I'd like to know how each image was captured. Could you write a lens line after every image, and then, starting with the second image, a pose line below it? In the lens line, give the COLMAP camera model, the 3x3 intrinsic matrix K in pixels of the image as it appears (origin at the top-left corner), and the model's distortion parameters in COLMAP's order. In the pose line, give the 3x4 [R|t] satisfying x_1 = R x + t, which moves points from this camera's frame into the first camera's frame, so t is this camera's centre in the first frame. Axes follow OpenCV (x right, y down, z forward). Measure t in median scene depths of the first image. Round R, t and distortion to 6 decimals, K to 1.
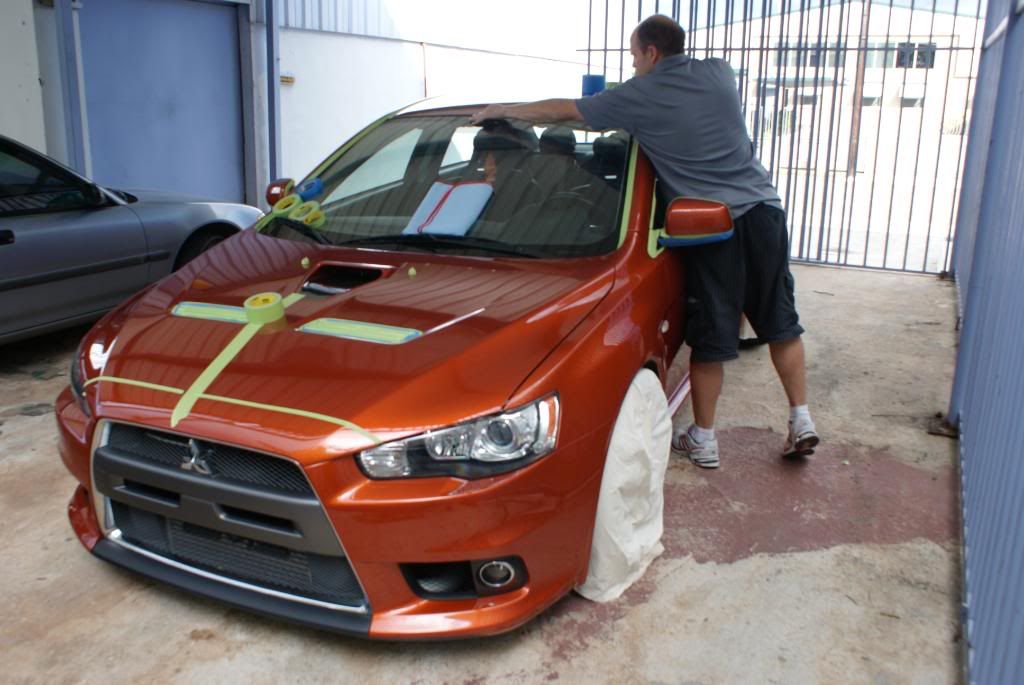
lens RADIAL K [[840.7, 0, 504.5], [0, 840.7, 331.0], [0, 0, 1]] dist [-0.101747, 0.020207]
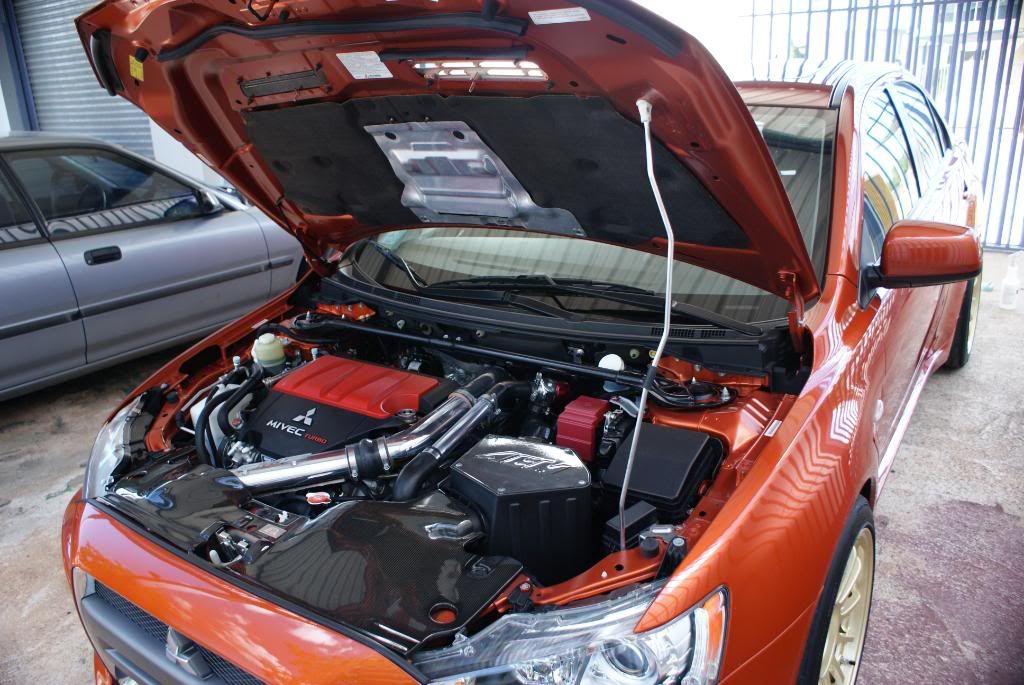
lens RADIAL K [[785.9, 0, 498.0], [0, 785.9, 351.5], [0, 0, 1]] dist [-0.130797, 0.075902]
pose [[0.979396, 0.012623, -0.201555, 0.005404], [0.002517, 0.997204, 0.074685, -0.067335], [0.201934, -0.073654, 0.976626, 0.213370]]
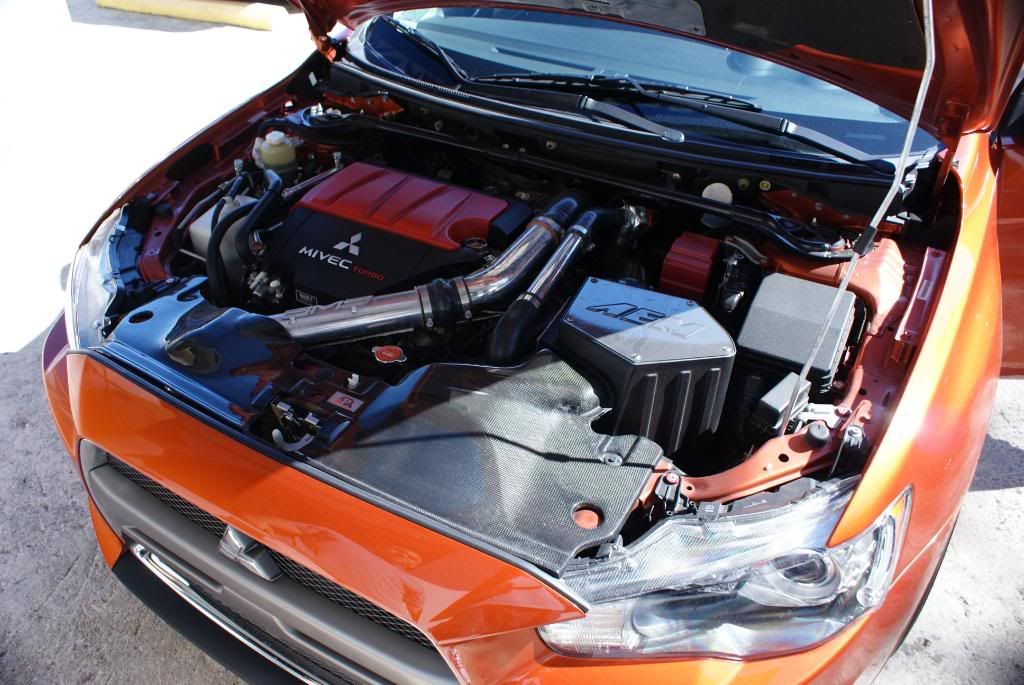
lens RADIAL K [[785.9, 0, 511.4], [0, 785.9, 344.3], [0, 0, 1]] dist [-0.130797, 0.075902]
pose [[0.993408, 0.083291, -0.078756, -0.075946], [-0.053314, 0.943934, 0.325800, -0.074346], [0.101476, -0.319454, 0.942153, 0.269424]]
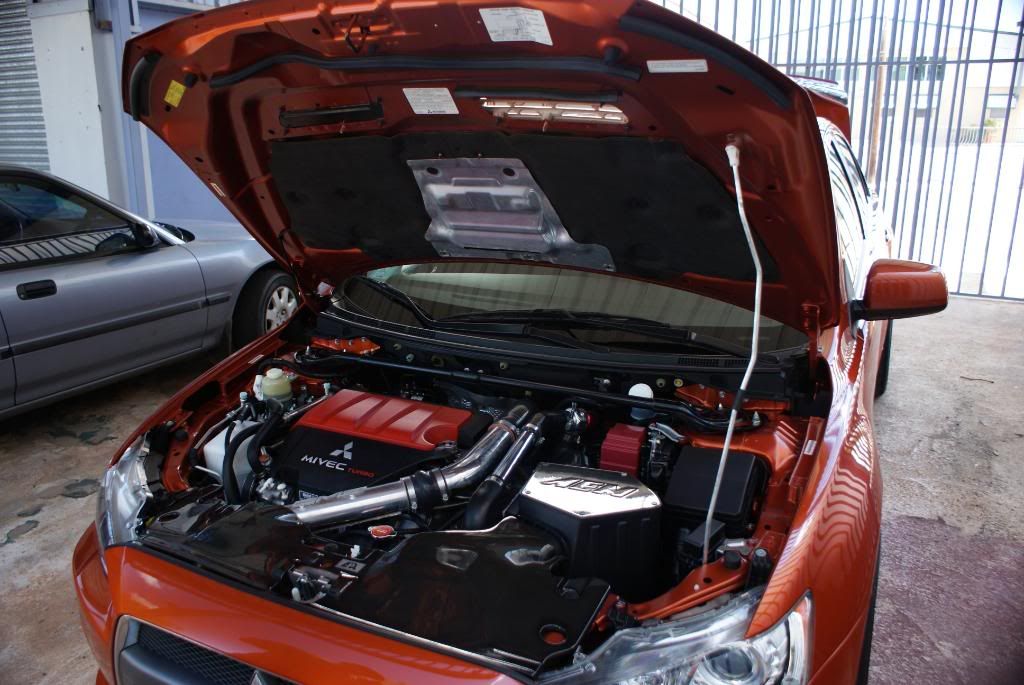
lens RADIAL K [[785.9, 0, 509.0], [0, 785.9, 347.8], [0, 0, 1]] dist [-0.130797, 0.075902]
pose [[0.998964, -0.004181, -0.045306, -0.070461], [0.005065, 0.999799, 0.019410, -0.063465], [0.045216, -0.019620, 0.998785, 0.193499]]
